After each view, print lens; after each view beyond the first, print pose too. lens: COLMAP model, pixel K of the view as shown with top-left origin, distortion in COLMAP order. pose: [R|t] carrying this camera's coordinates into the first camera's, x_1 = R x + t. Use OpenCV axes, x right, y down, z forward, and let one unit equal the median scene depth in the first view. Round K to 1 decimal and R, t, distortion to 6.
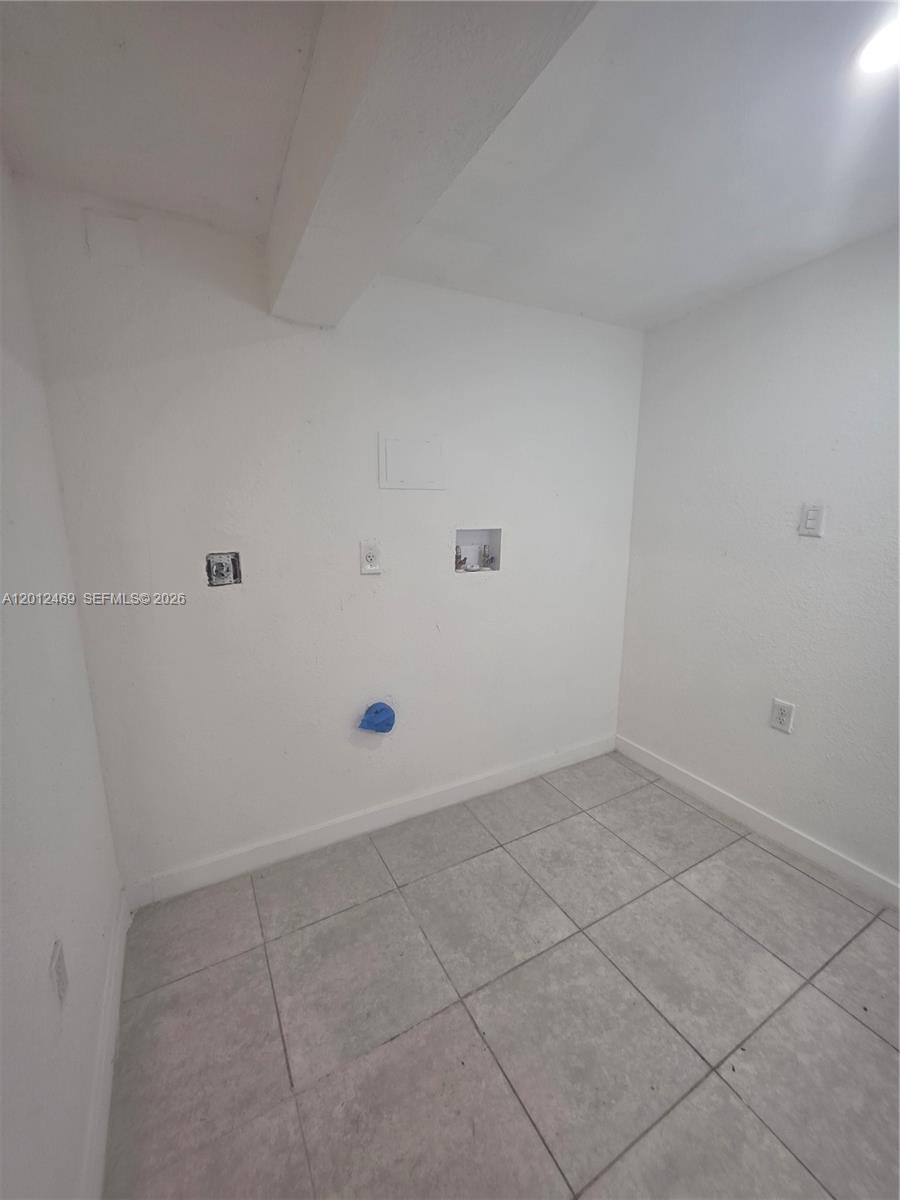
lens RADIAL K [[480.0, 0, 453.4], [0, 480.0, 596.8], [0, 0, 1]] dist [-0.001912, -0.001100]
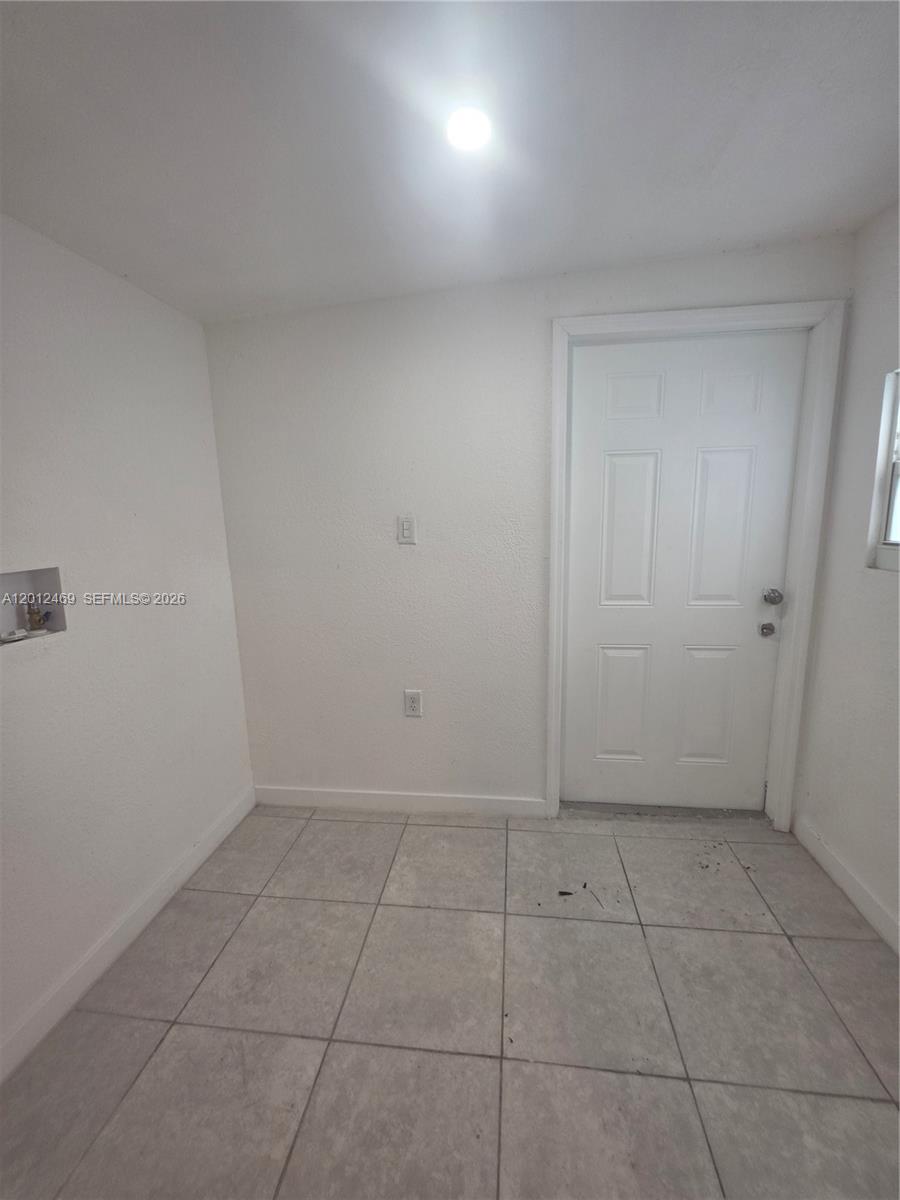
lens RADIAL K [[480.0, 0, 453.4], [0, 480.0, 596.8], [0, 0, 1]] dist [-0.001912, -0.001100]
pose [[0.592660, -0.156839, 0.790035, -0.115548], [0.188322, 0.980654, 0.053408, -0.041310], [-0.783127, 0.117128, 0.610731, 0.215276]]
